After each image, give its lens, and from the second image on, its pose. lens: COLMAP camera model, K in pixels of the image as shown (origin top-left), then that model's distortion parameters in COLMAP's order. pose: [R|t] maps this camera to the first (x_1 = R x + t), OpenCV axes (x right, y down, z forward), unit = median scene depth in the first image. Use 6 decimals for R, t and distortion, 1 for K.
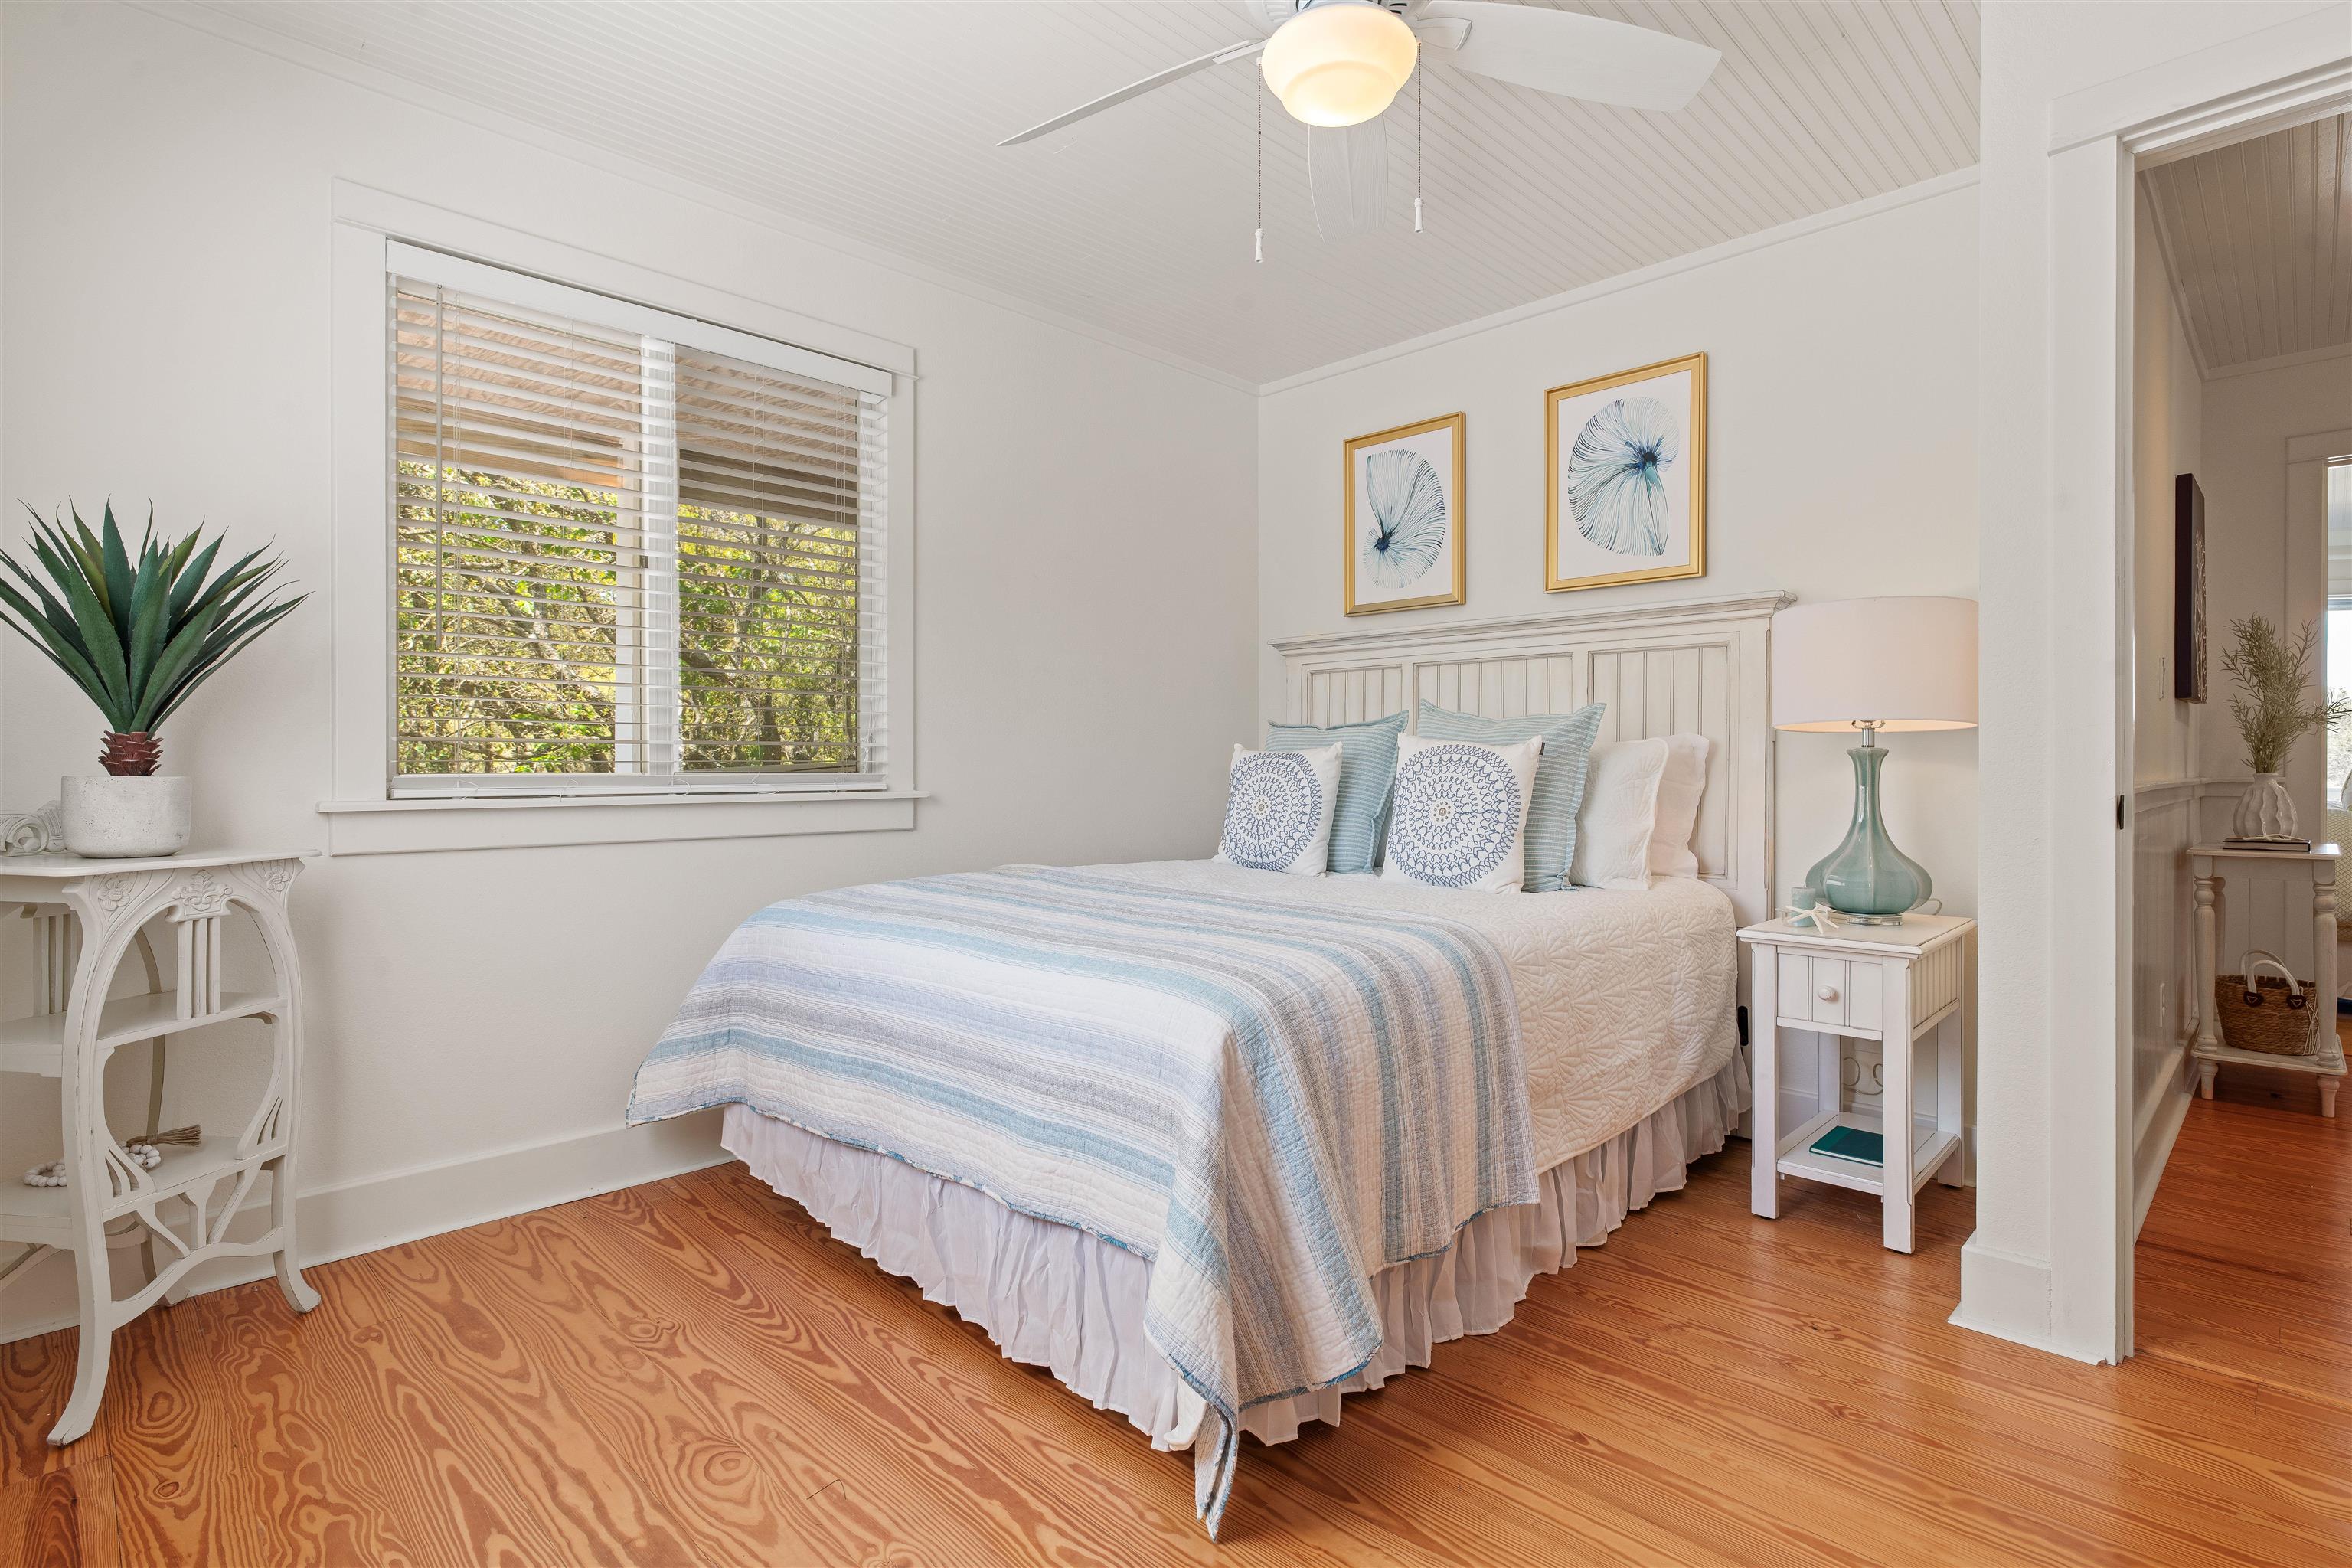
lens RADIAL K [[1149.0, 0, 1181.3], [0, 1149.0, 770.9], [0, 0, 1]] dist [-0.000856, -0.000335]
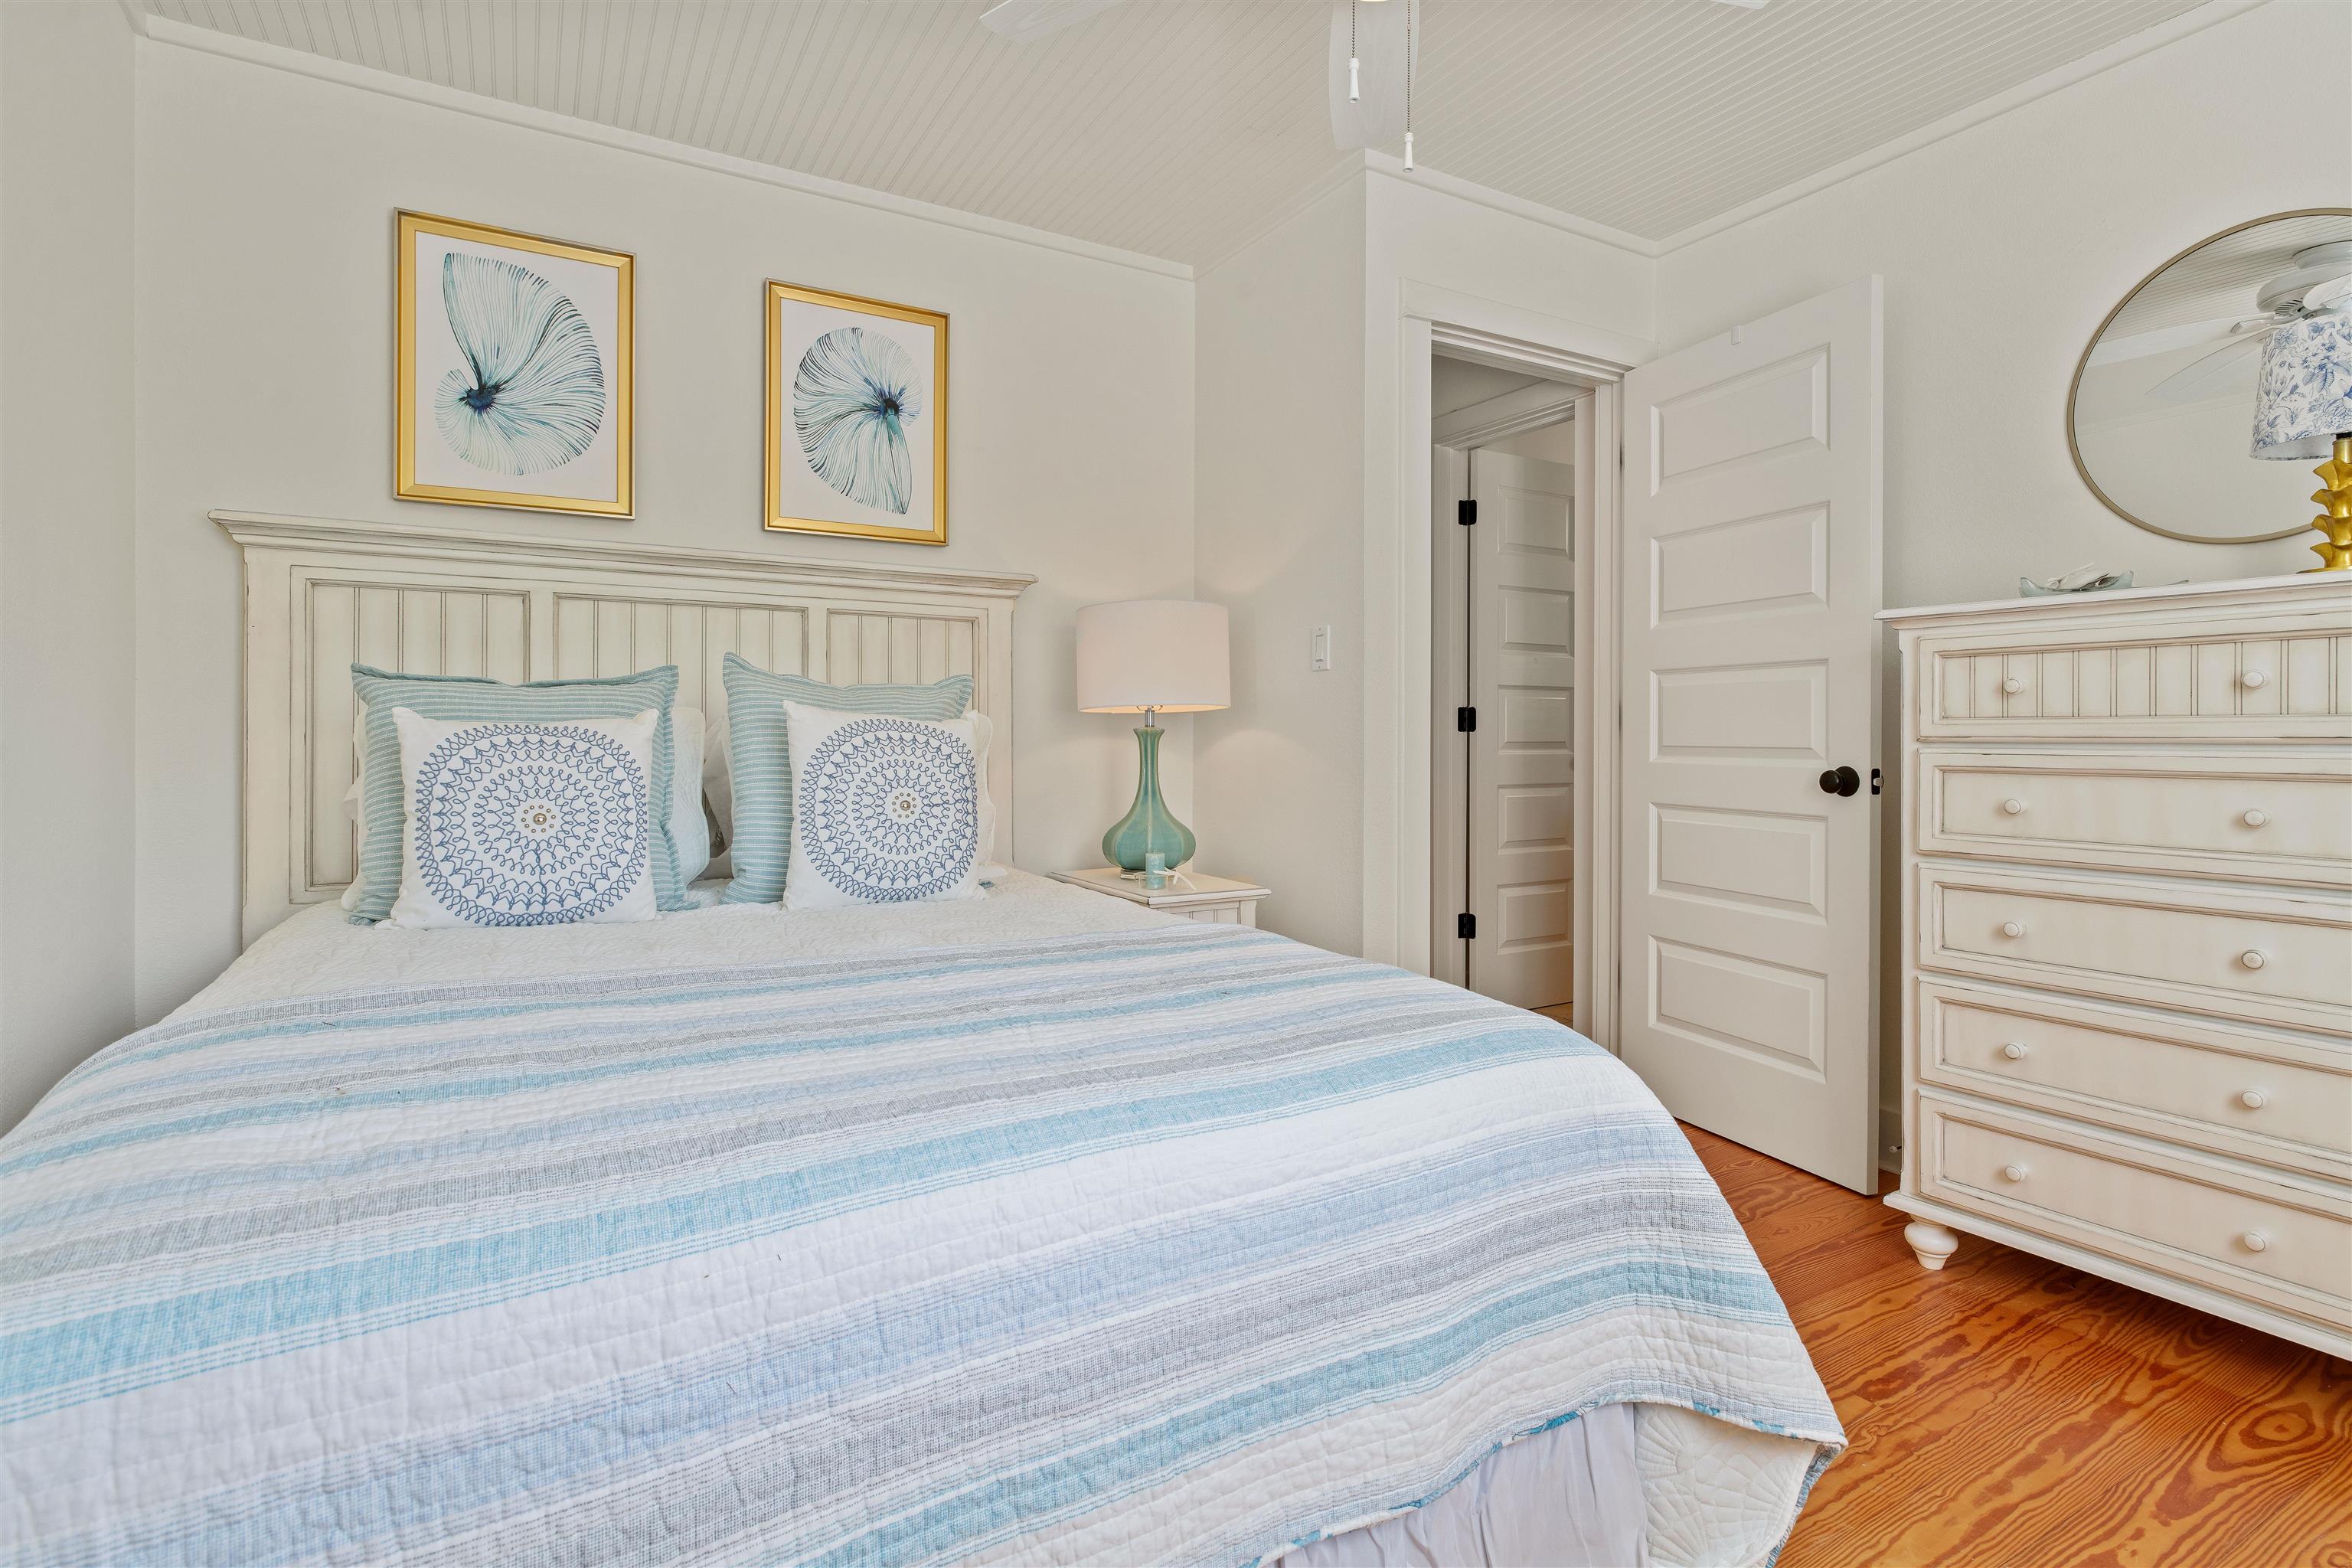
lens RADIAL K [[1149.0, 0, 1215.9], [0, 1149.0, 736.5], [0, 0, 1]] dist [-0.000856, -0.000335]
pose [[0.249008, -0.001920, 0.968500, -0.410262], [0.004111, 0.999991, 0.000926, -0.009560], [-0.968493, 0.003751, 0.249013, 0.524743]]
